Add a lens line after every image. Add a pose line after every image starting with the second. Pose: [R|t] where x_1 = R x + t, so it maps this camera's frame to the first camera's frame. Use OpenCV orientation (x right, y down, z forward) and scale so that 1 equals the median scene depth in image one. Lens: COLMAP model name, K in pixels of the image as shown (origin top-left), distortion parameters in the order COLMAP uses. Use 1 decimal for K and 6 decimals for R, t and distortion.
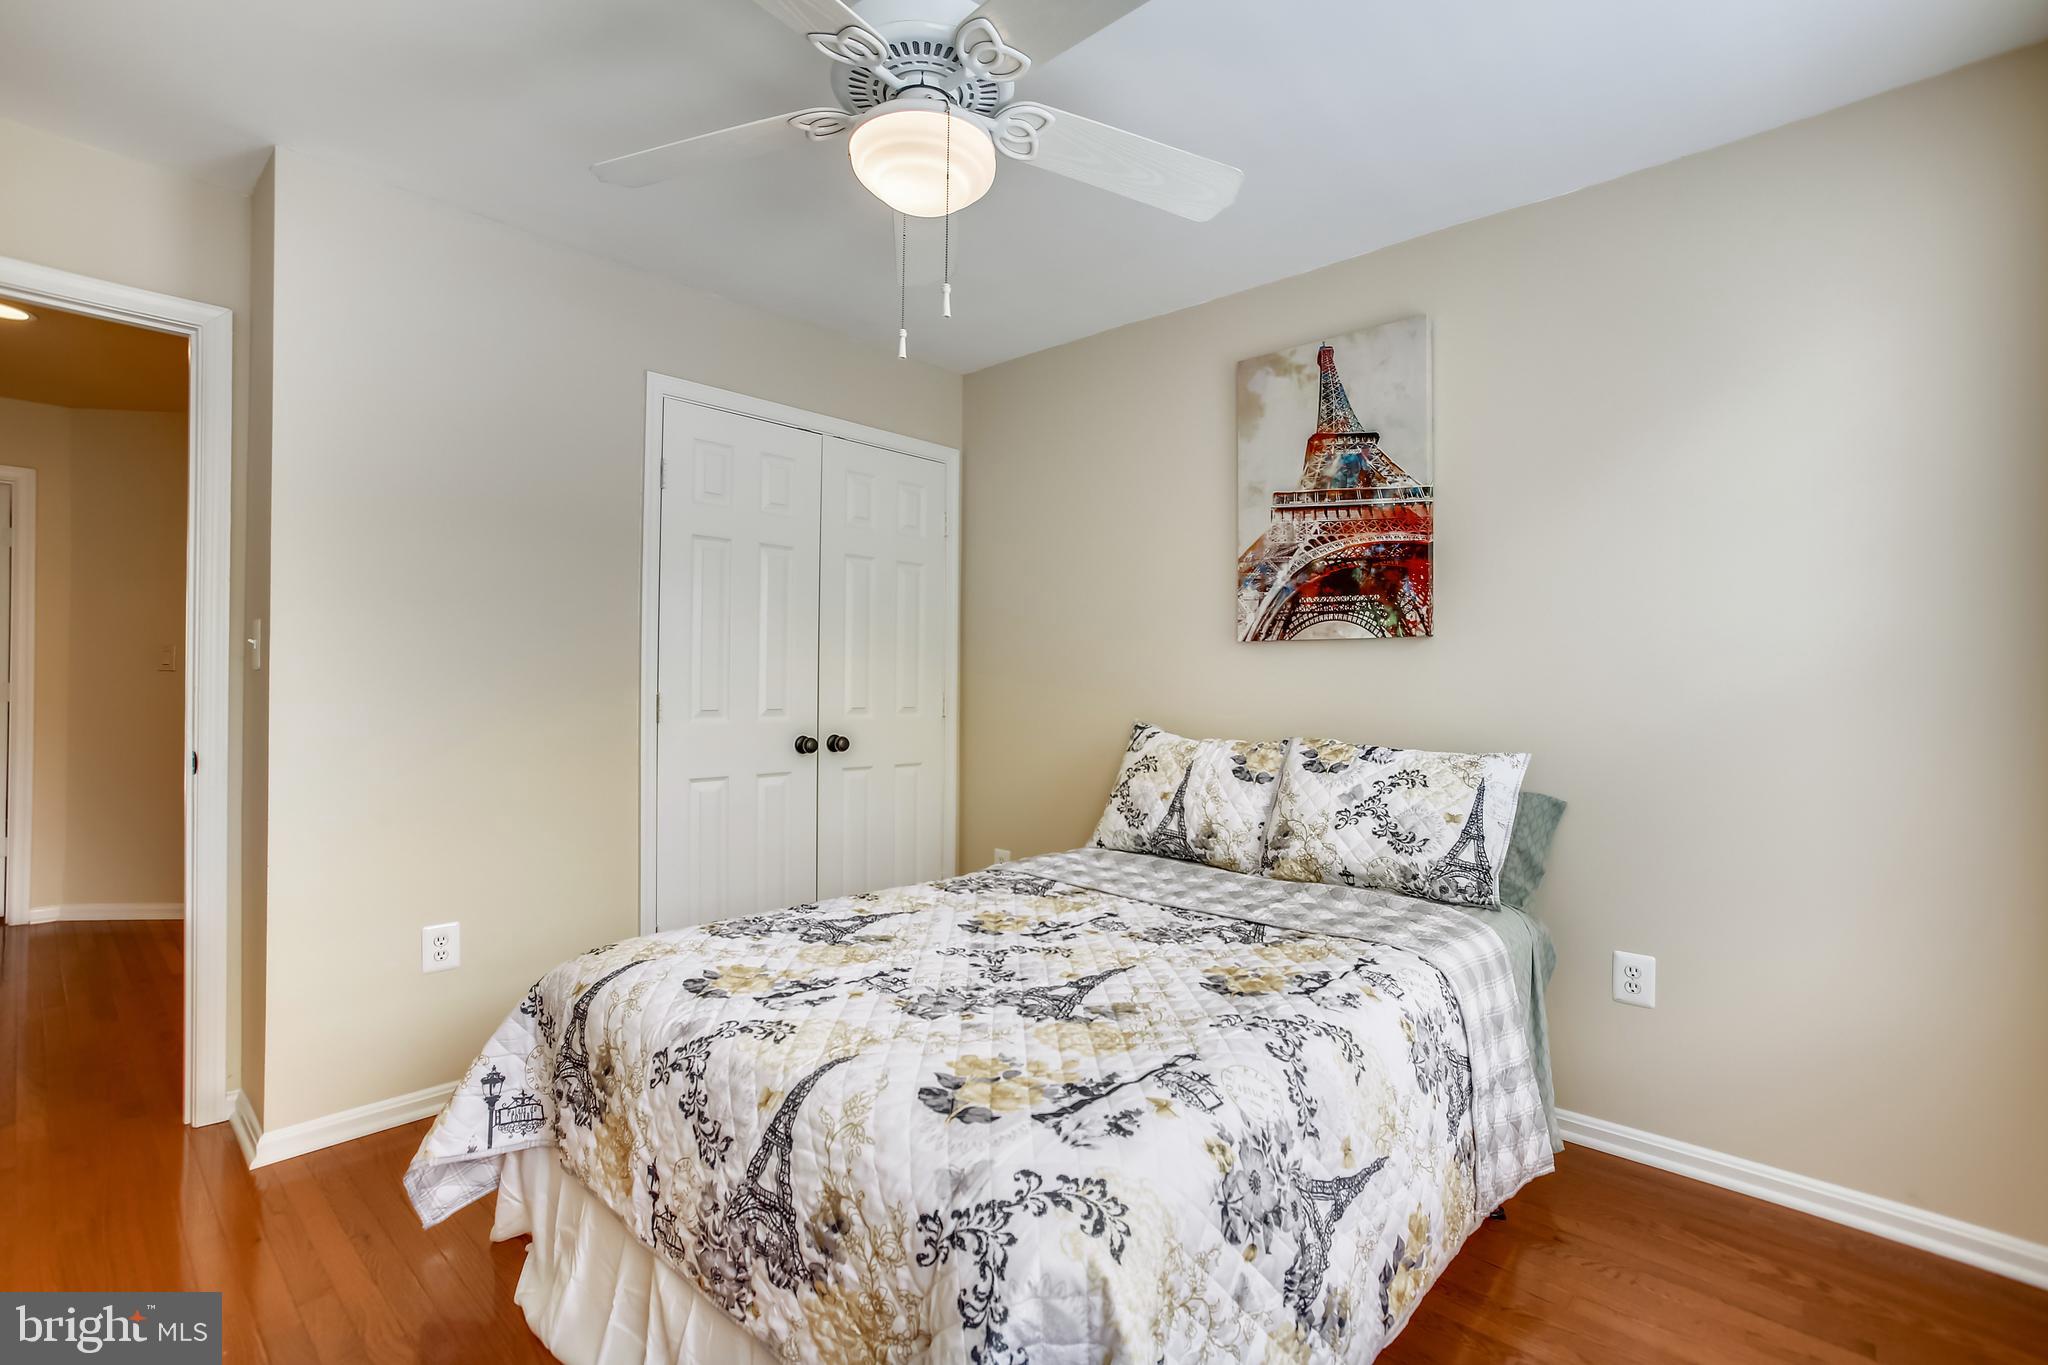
lens RADIAL K [[936.4, 0, 1034.1], [0, 936.4, 679.5], [0, 0, 1]] dist [-0.068698, 0.036442]
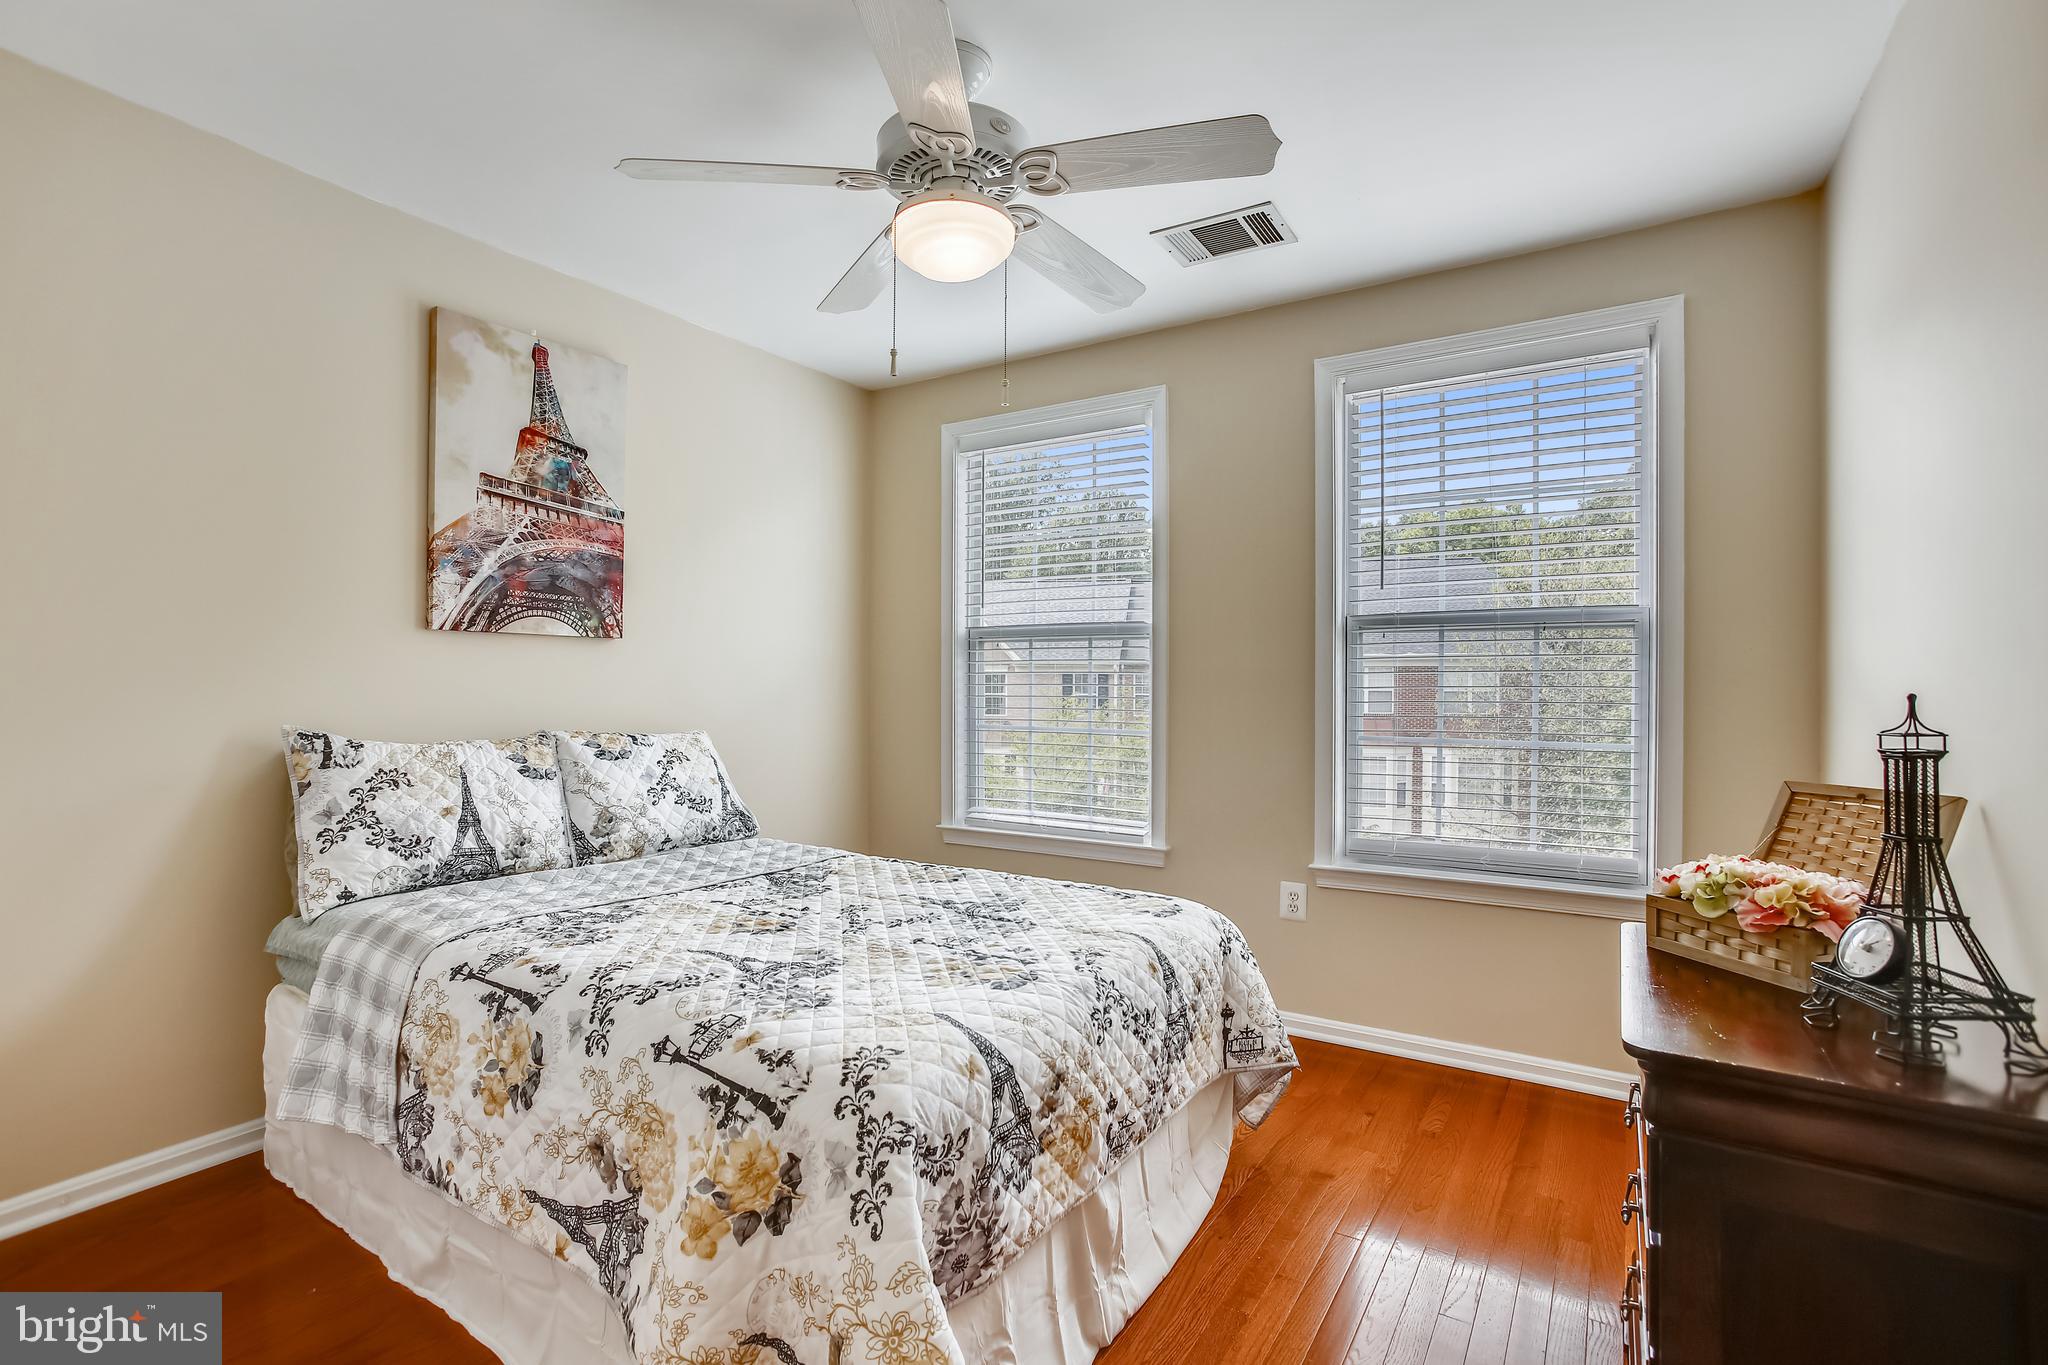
lens RADIAL K [[936.4, 0, 1034.1], [0, 936.4, 679.5], [0, 0, 1]] dist [-0.068698, 0.036442]
pose [[-0.168106, 0.004521, 0.985758, -0.763013], [-0.006541, 0.999962, -0.005702, 0.007877], [-0.985747, -0.007406, -0.168070, 0.631385]]
